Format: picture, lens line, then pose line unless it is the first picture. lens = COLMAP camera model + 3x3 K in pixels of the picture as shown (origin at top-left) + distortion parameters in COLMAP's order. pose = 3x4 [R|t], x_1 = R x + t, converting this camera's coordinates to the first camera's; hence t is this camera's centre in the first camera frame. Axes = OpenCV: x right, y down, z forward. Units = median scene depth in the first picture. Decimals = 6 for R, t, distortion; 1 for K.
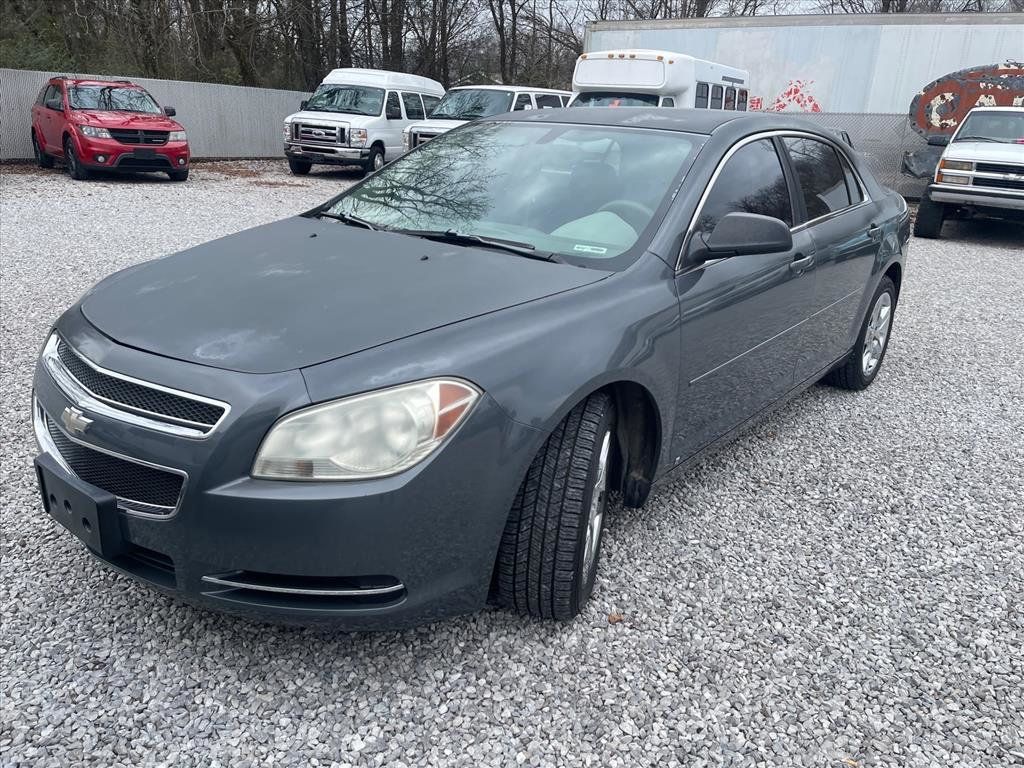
lens RADIAL K [[774.0, 0, 512.4], [0, 774.0, 382.6], [0, 0, 1]] dist [0.027284, -0.051122]
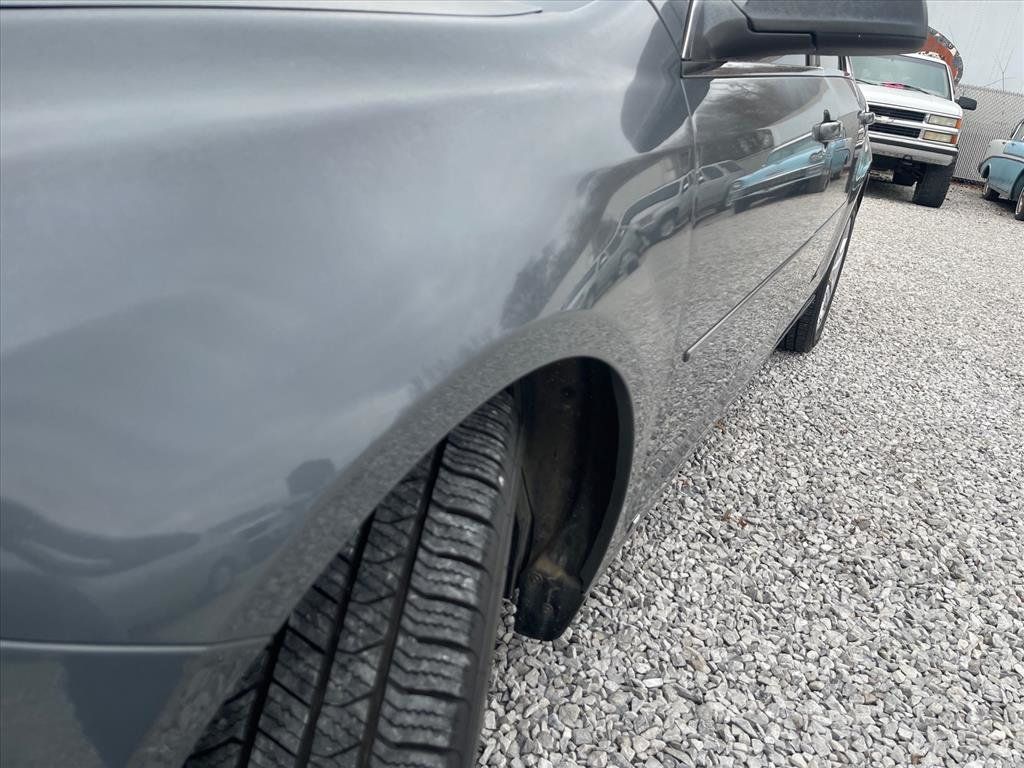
lens RADIAL K [[774.0, 0, 511.7], [0, 774.0, 381.9], [0, 0, 1]] dist [0.027284, -0.051122]
pose [[0.977544, 0.019201, 0.209856, 0.047180], [-0.035461, 0.996628, 0.073998, -0.010795], [-0.207728, -0.079778, 0.974928, 0.569999]]
